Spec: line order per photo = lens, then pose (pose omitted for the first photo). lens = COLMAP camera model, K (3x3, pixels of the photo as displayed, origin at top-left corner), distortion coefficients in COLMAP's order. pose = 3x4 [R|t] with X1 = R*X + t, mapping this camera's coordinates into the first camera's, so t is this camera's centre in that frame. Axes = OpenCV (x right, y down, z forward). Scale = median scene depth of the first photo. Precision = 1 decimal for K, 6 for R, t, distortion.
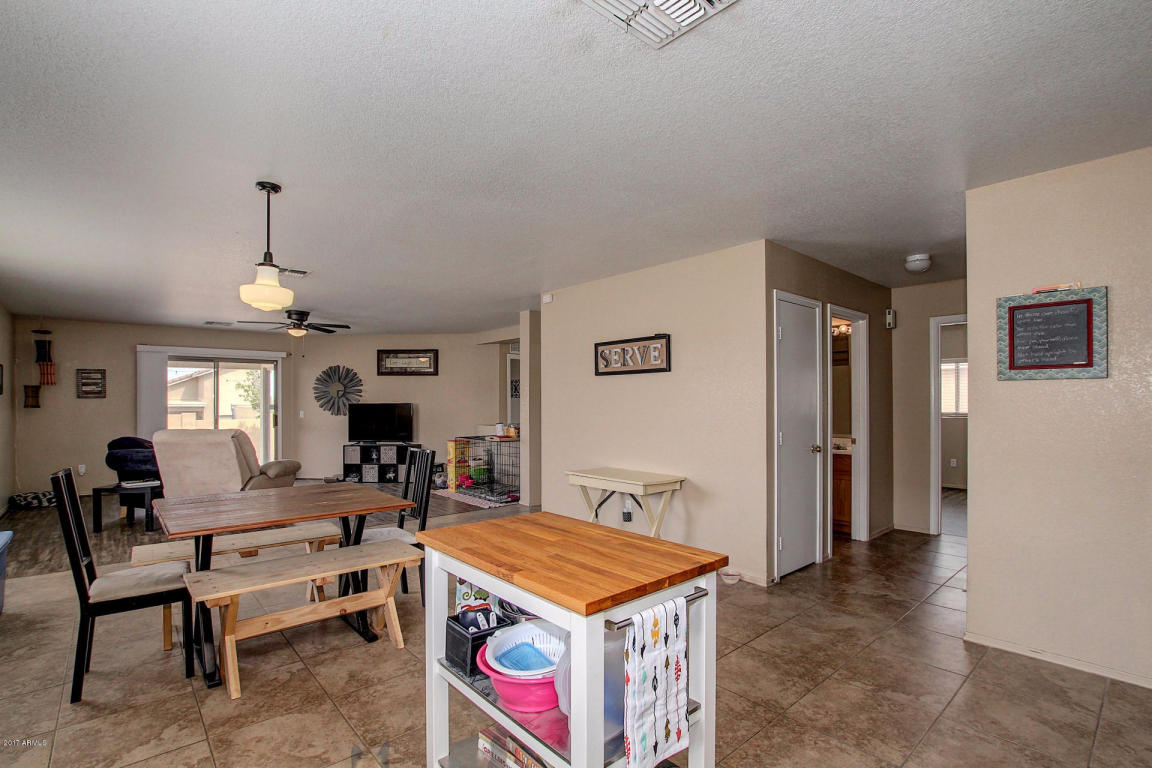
lens RADIAL K [[534.9, 0, 582.8], [0, 534.9, 398.0], [0, 0, 1]] dist [-0.032981, 0.000393]
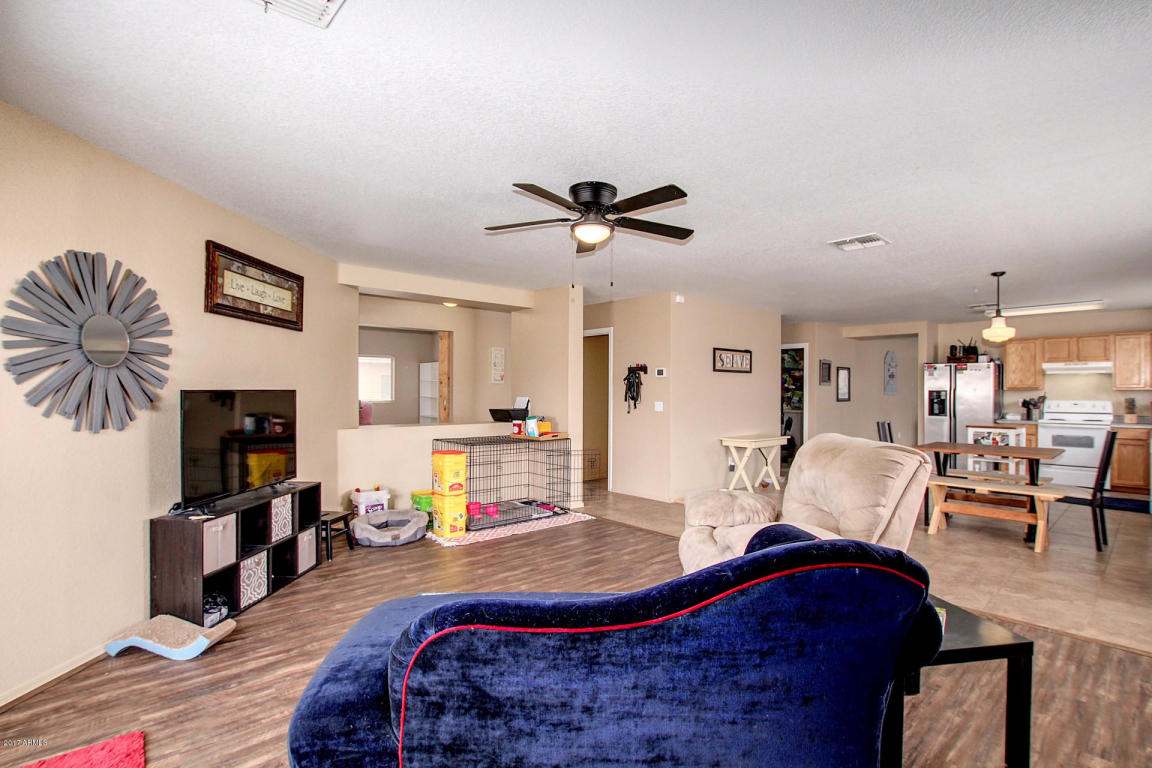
lens RADIAL K [[542.7, 0, 576.0], [0, 542.7, 384.0], [0, 0, 1]] dist [-0.009822, 0.000690]
pose [[0.004007, 0.016145, 0.999862, -0.919638], [-0.012611, 0.999791, -0.016094, 0.010519], [-0.999912, -0.012545, 0.004210, 0.926814]]
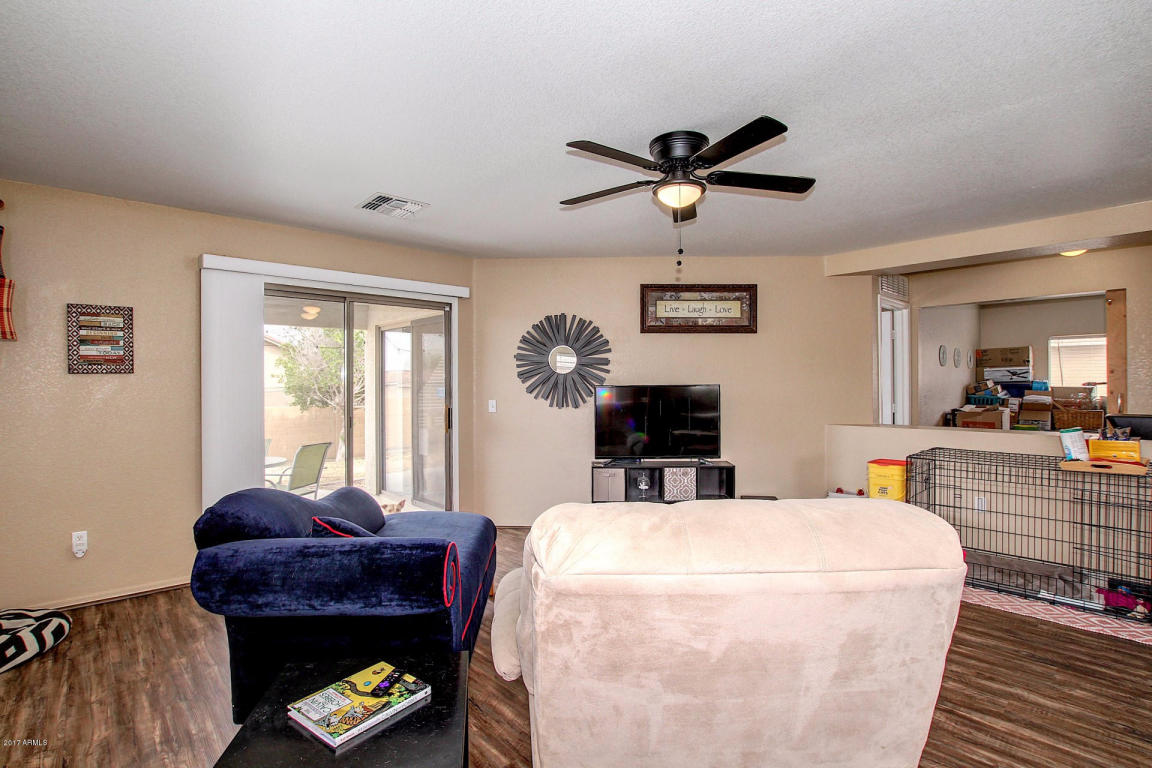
lens RADIAL K [[557.4, 0, 576.0], [0, 557.4, 384.0], [0, 0, 1]] dist [-0.030436, 0.000269]
pose [[0.999970, 0.000680, 0.007761, -0.560287], [-0.000744, 0.999965, 0.008273, 0.004882], [-0.007755, -0.008279, 0.999936, 0.550327]]
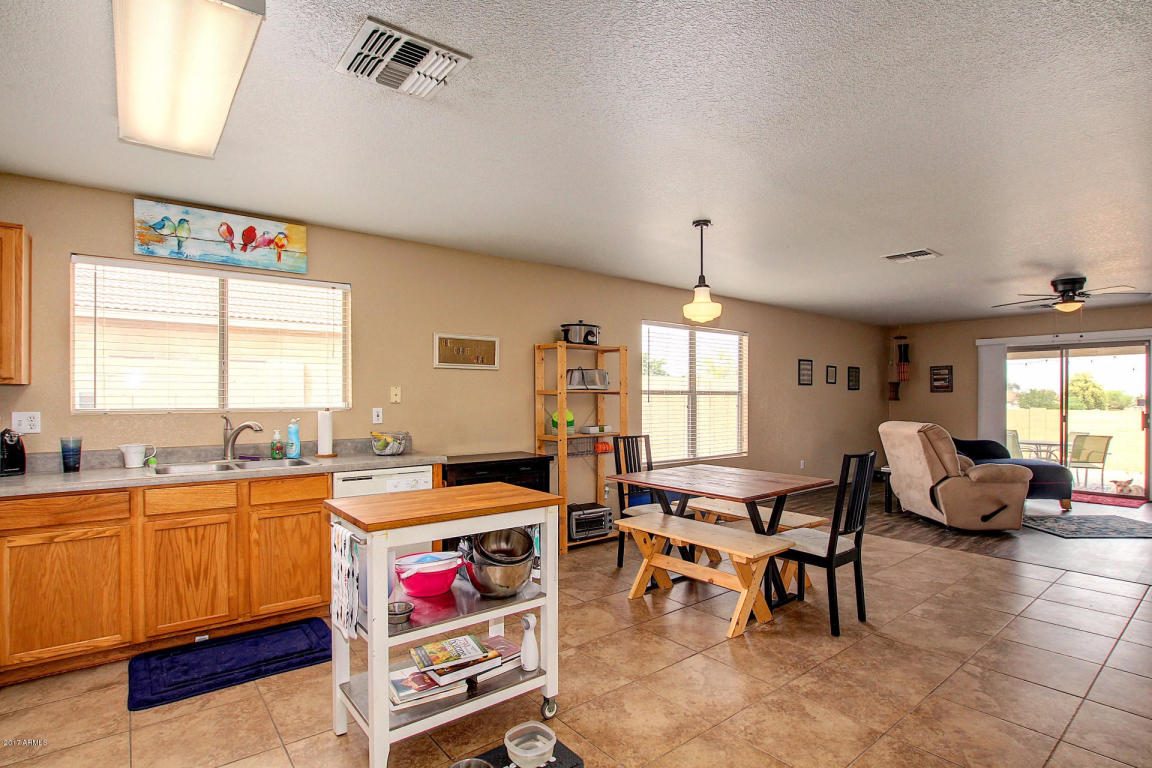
lens RADIAL K [[567.5, 0, 574.4], [0, 567.5, 397.3], [0, 0, 1]] dist [-0.031228, -0.000079]
pose [[-0.054584, 0.005001, -0.998497, 0.281329], [0.004475, 0.999979, 0.004764, 0.002044], [0.998499, -0.004208, -0.054605, 0.287019]]
